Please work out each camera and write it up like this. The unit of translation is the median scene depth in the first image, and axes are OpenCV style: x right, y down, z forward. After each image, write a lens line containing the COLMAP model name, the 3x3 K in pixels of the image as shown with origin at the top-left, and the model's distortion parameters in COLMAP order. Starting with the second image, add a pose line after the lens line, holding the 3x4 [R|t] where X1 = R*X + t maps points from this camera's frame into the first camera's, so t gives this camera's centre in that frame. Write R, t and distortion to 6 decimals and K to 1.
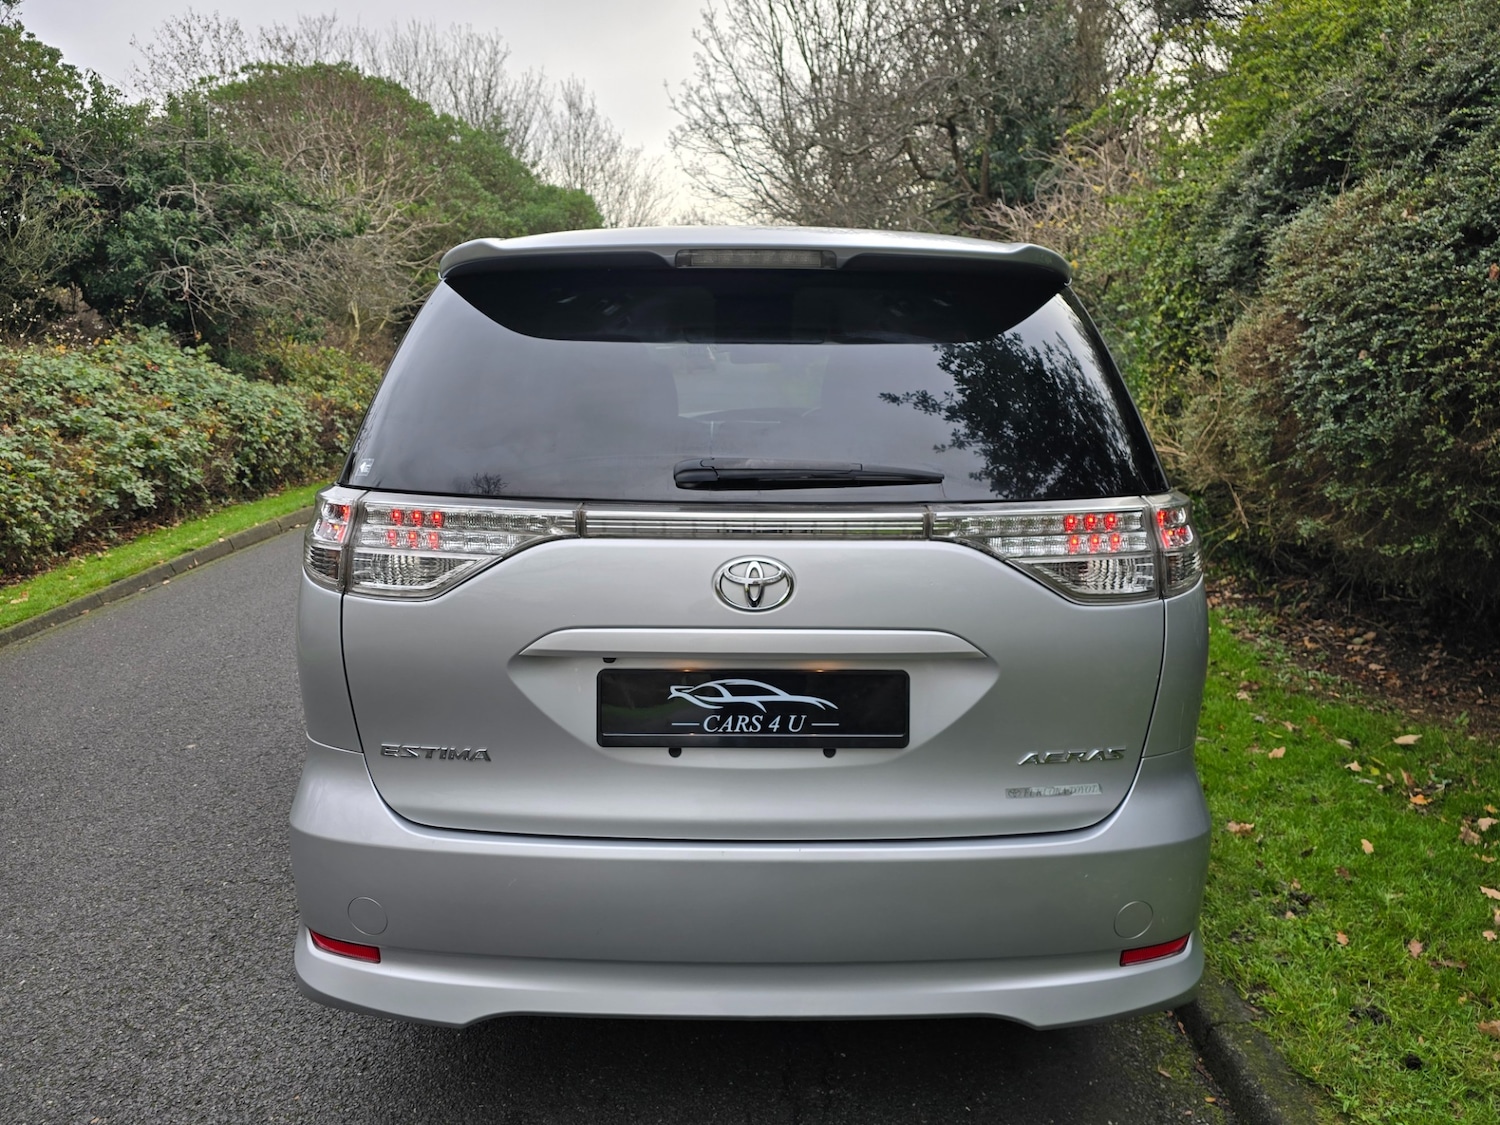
lens RADIAL K [[1002.5, 0, 753.8], [0, 1002.5, 561.4], [0, 0, 1]] dist [0.063822, -0.054353]
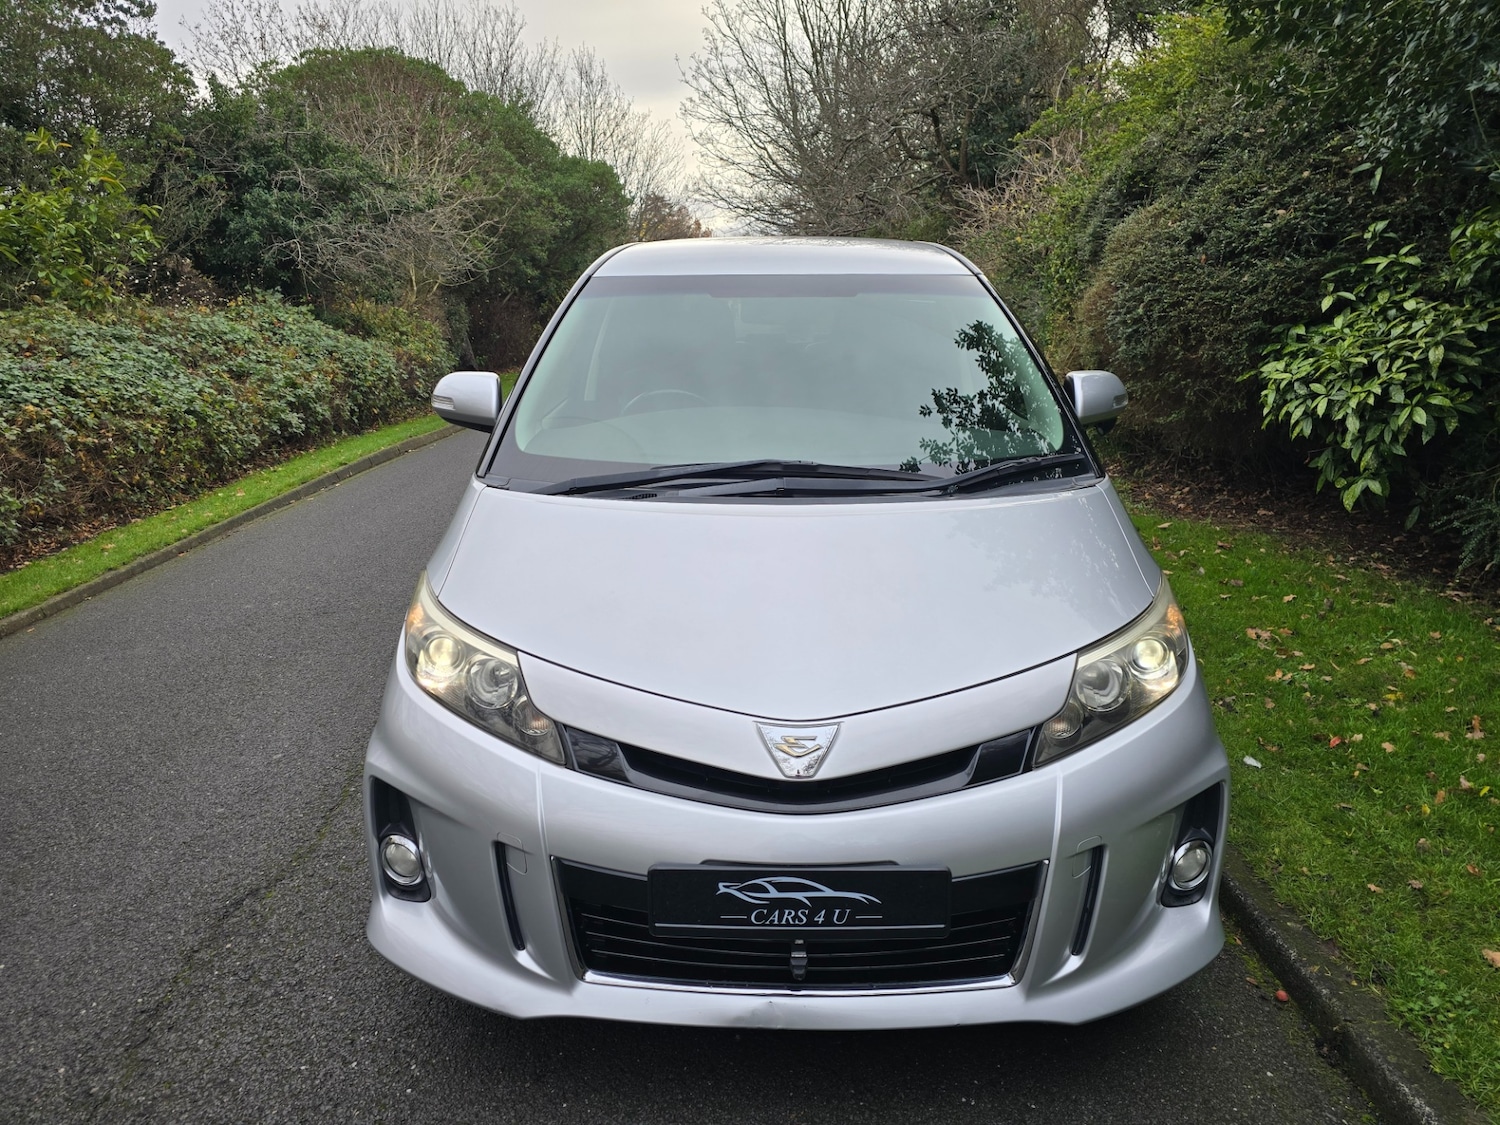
lens RADIAL K [[1002.5, 0, 746.8], [0, 1002.5, 559.9], [0, 0, 1]] dist [0.063822, -0.054353]
pose [[0.999977, -0.004211, -0.005399, -0.019575], [0.004411, 0.999283, 0.037601, 0.042612], [0.005237, -0.037624, 0.999278, -0.196351]]
